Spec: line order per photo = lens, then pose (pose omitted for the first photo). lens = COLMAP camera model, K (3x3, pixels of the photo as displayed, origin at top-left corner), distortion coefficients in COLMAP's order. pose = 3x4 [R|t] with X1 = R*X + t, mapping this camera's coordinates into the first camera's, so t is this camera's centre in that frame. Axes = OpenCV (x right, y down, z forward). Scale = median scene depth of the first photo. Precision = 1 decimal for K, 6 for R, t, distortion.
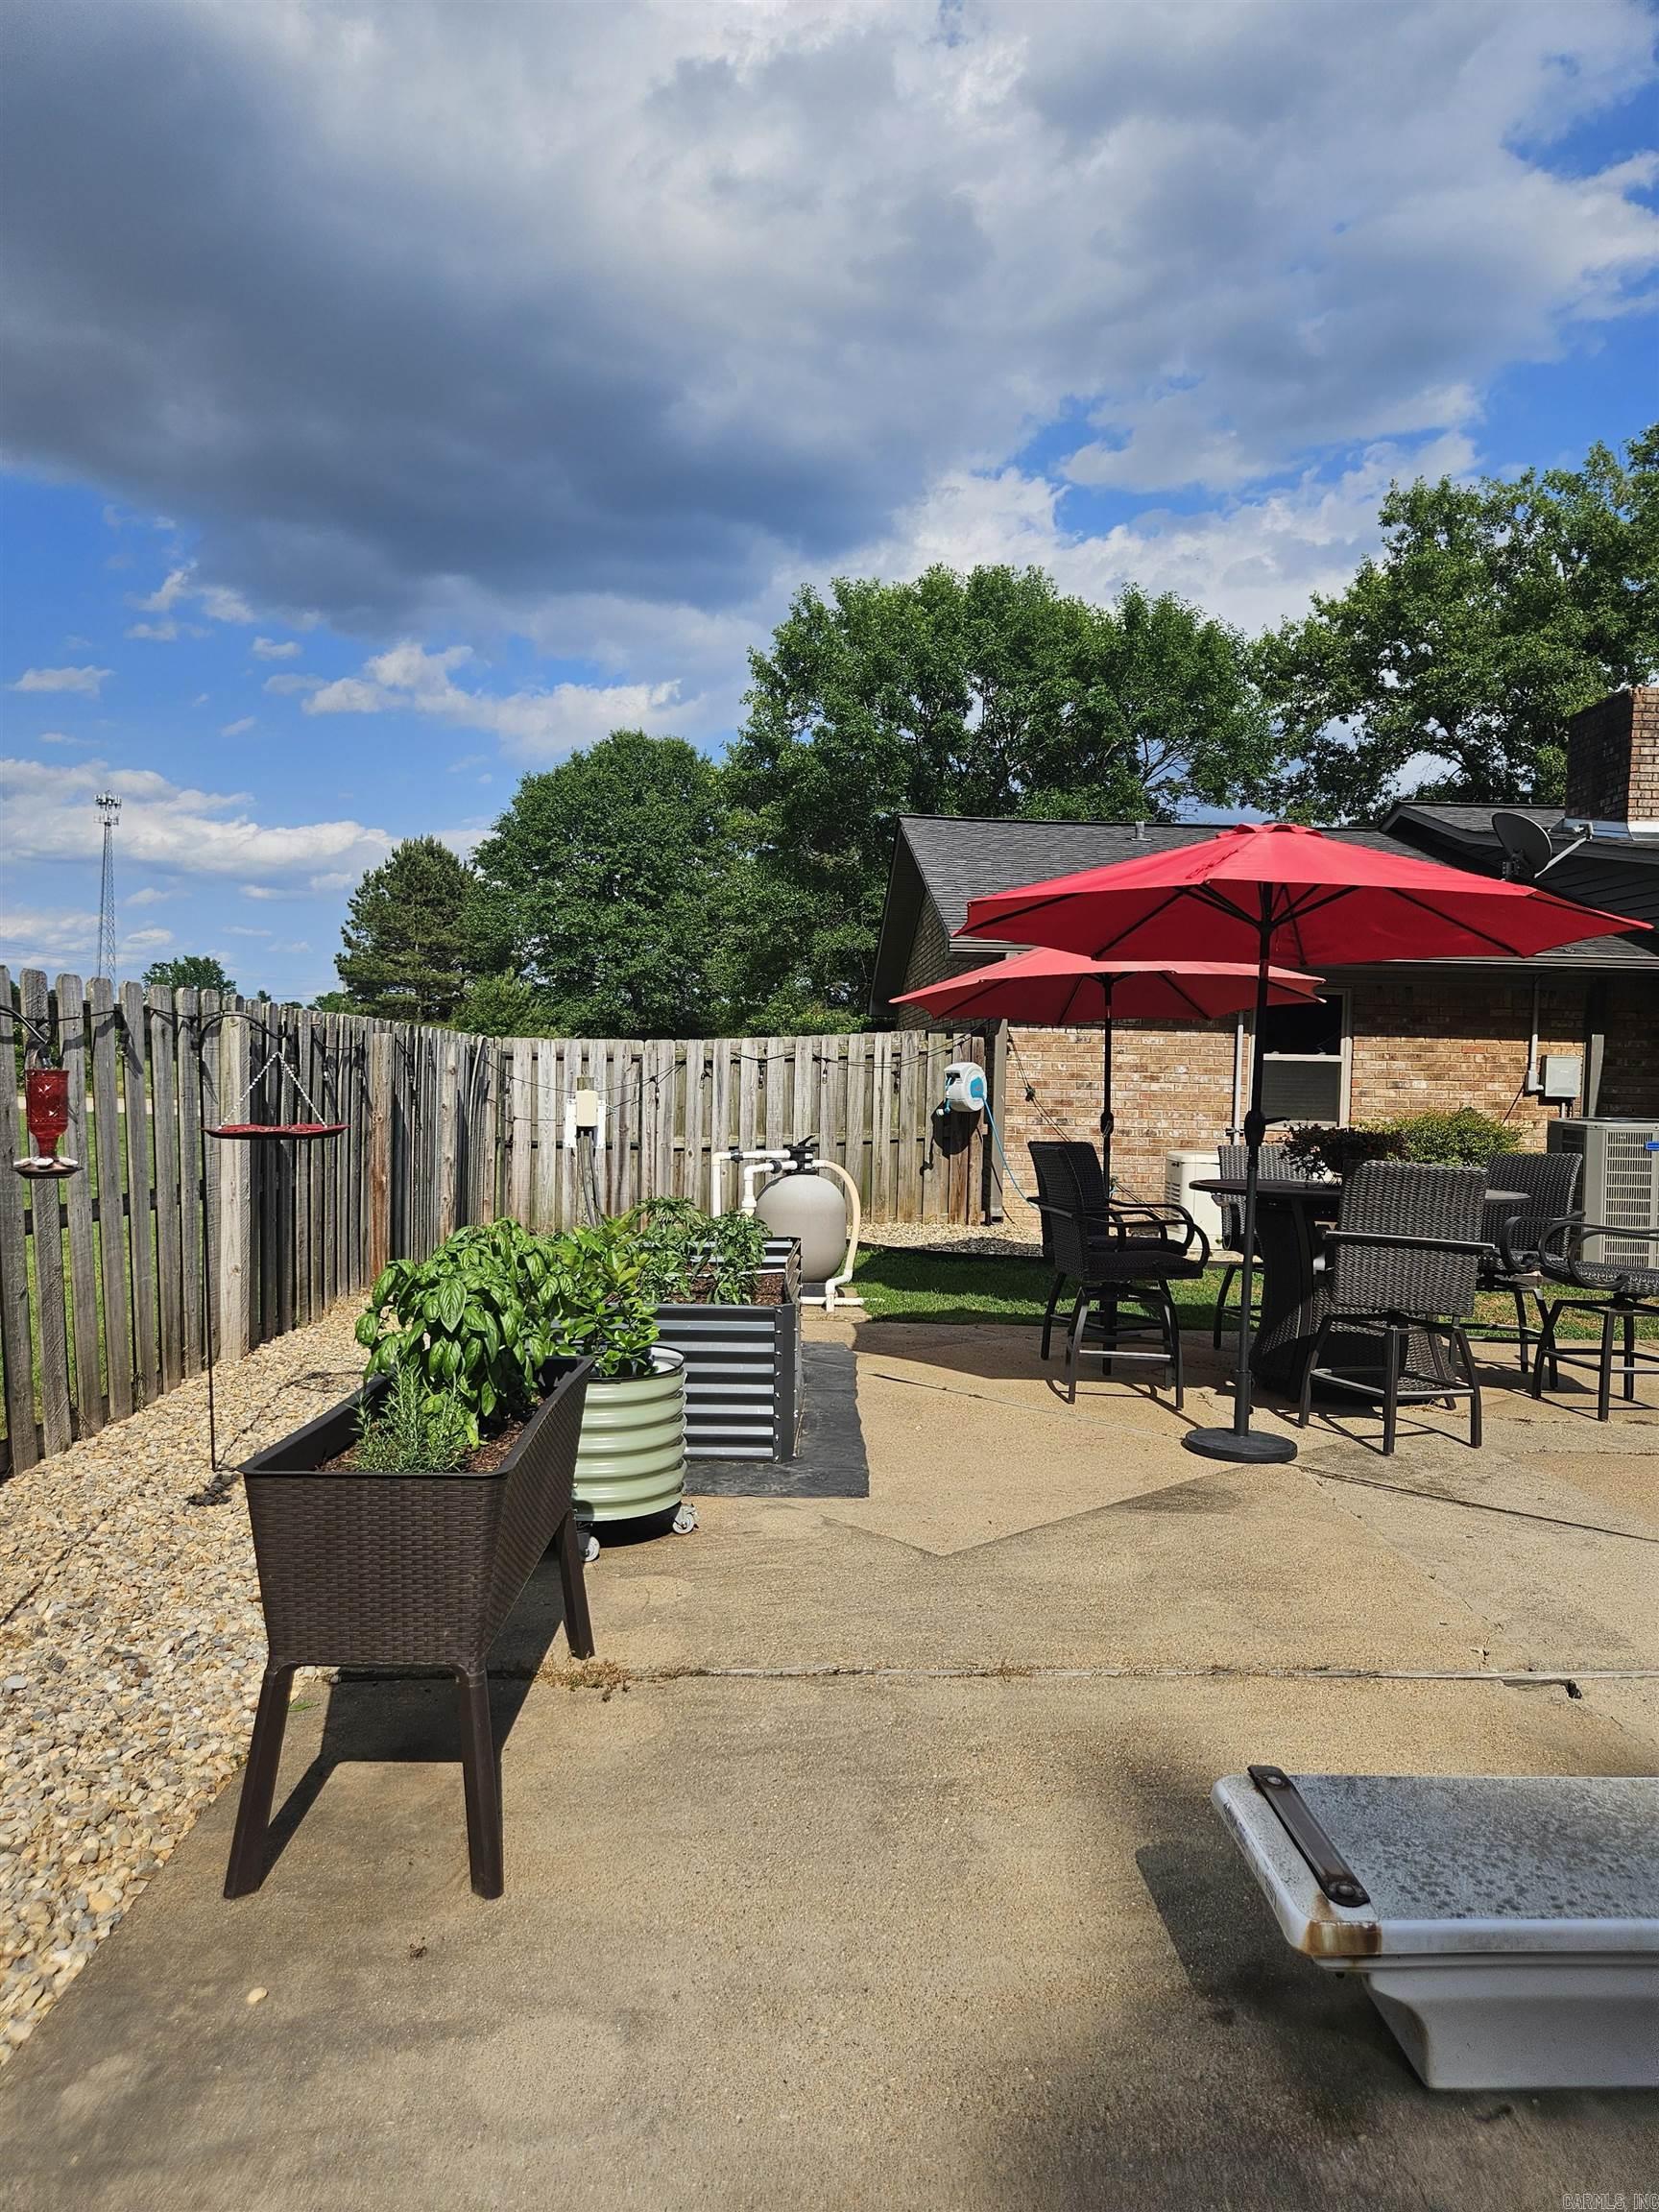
lens RADIAL K [[1463.3, 0, 830.7], [0, 1463.3, 1112.1], [0, 0, 1]] dist [0.041701, -0.004033]
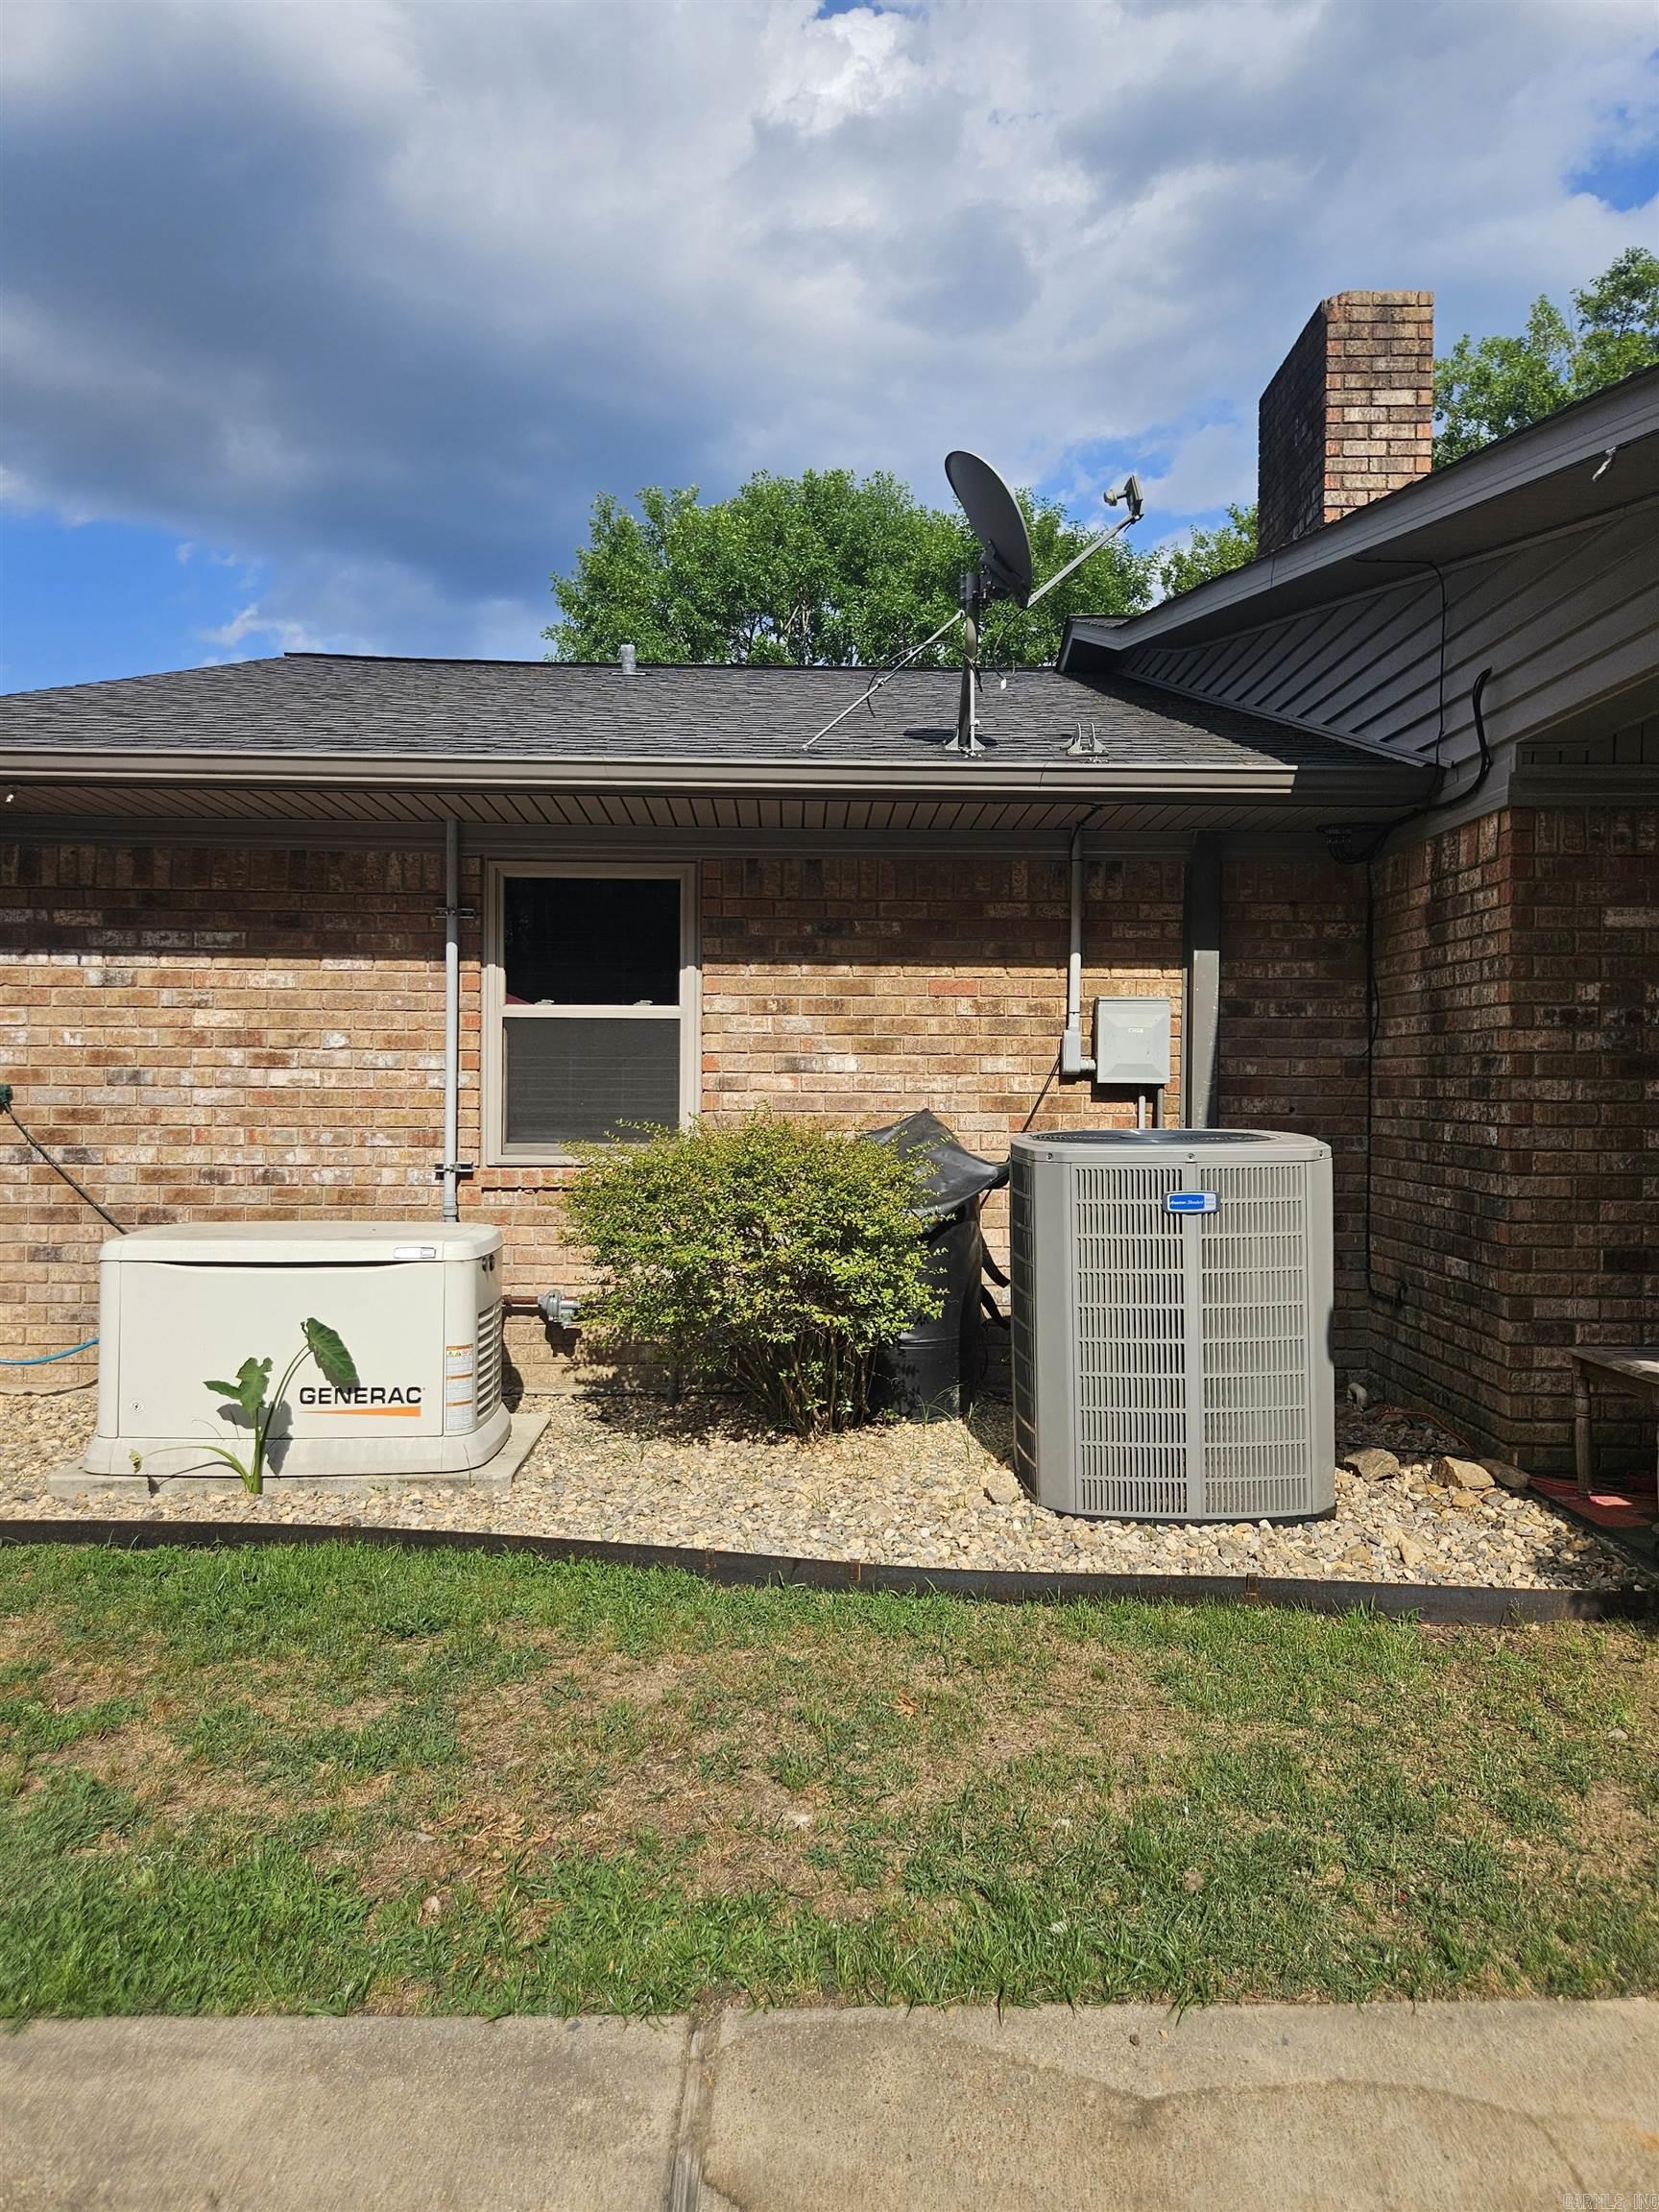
lens RADIAL K [[1463.3, 0, 846.5], [0, 1463.3, 1078.5], [0, 0, 1]] dist [0.041701, -0.004033]
pose [[0.999650, -0.018142, -0.019231, 0.410257], [0.017613, 0.999472, -0.027287, -0.000859], [0.019716, 0.026938, 0.999443, 0.527542]]
